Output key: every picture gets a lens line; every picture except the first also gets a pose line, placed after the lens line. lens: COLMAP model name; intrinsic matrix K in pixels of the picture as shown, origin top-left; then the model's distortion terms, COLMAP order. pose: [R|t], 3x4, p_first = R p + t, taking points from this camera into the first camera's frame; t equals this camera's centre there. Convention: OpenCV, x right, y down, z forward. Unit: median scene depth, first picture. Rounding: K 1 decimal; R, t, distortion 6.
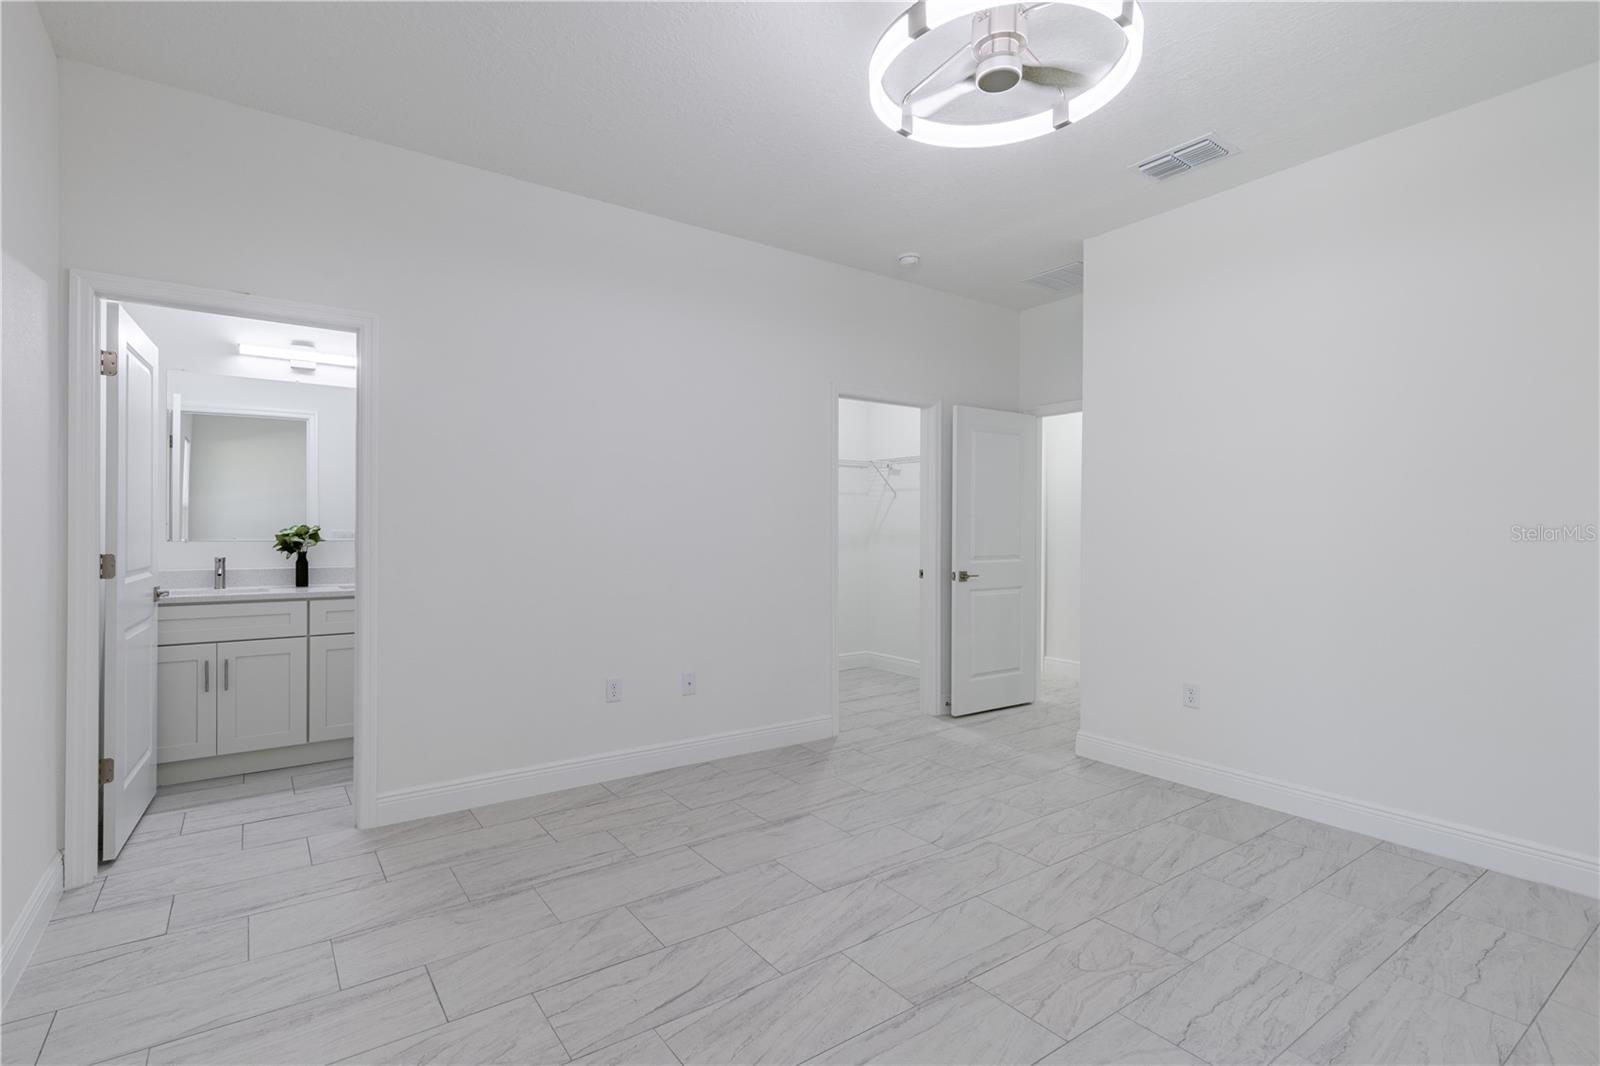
lens RADIAL K [[738.3, 0, 808.6], [0, 738.3, 532.7], [0, 0, 1]] dist [0.007615, -0.000891]
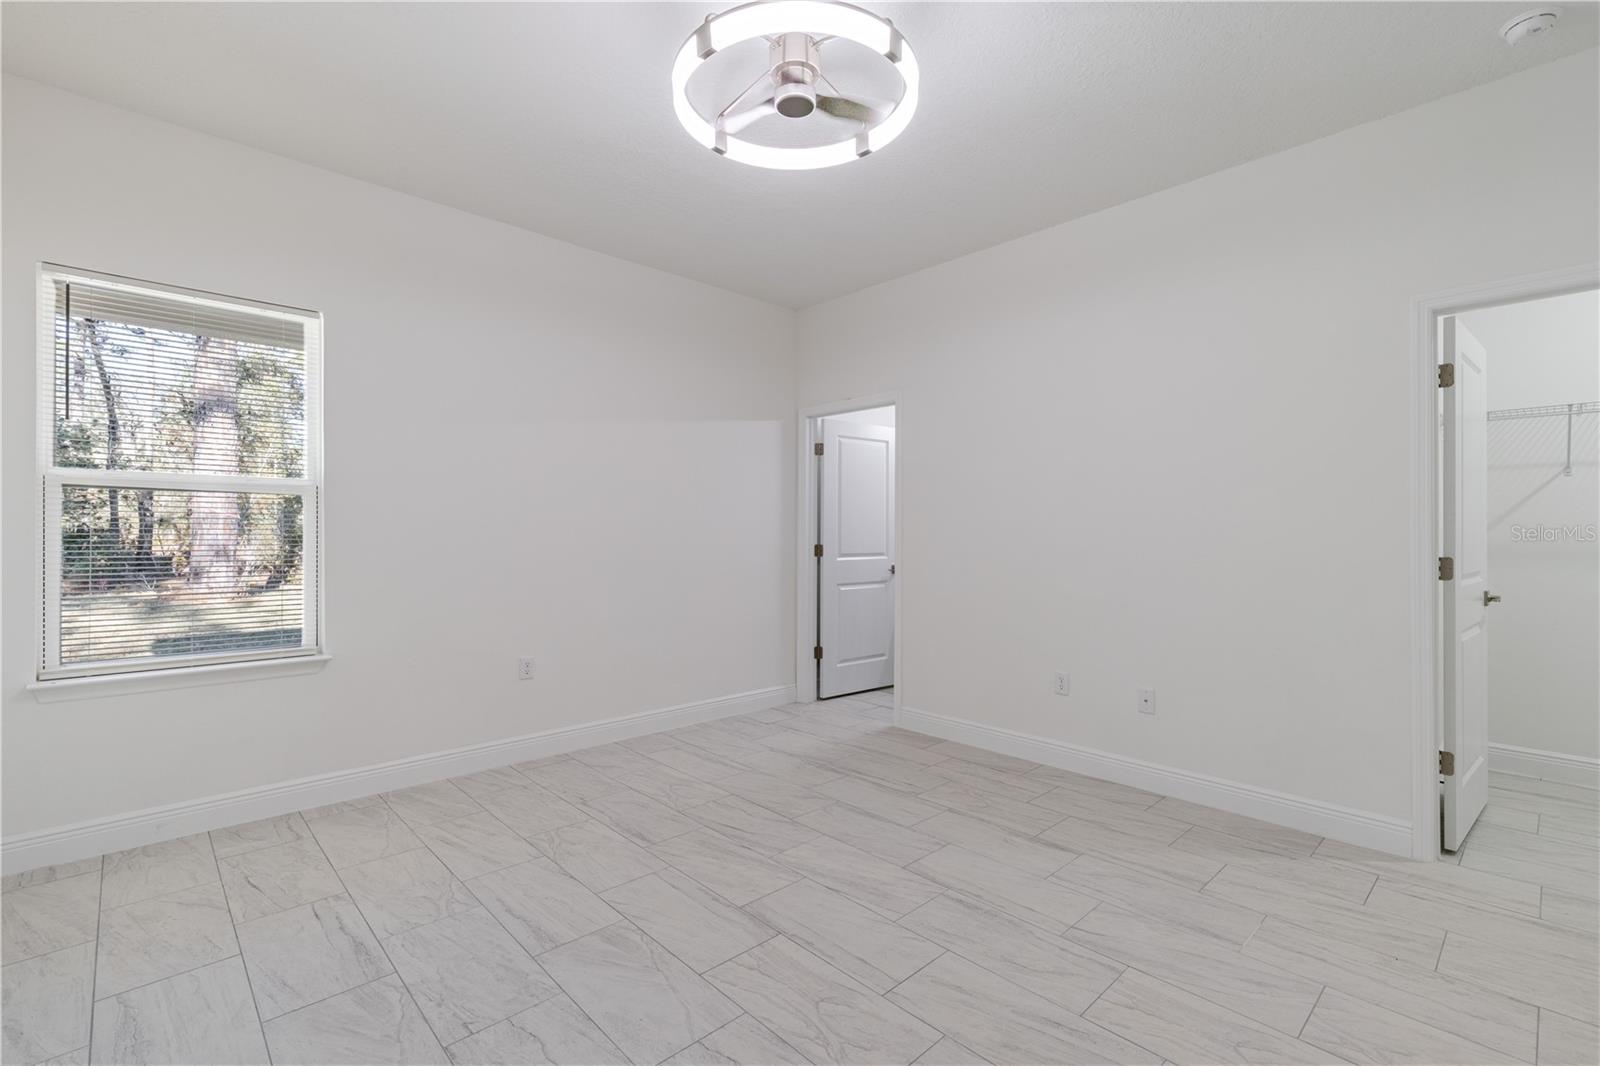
lens RADIAL K [[751.5, 0, 803.0], [0, 751.5, 535.0], [0, 0, 1]] dist [0.001318, -0.000321]
pose [[0.124278, 0.000465, -0.992247, 1.302687], [-0.006104, 0.999981, -0.000296, 0.006274], [0.992229, 0.006093, 0.124279, 0.864519]]
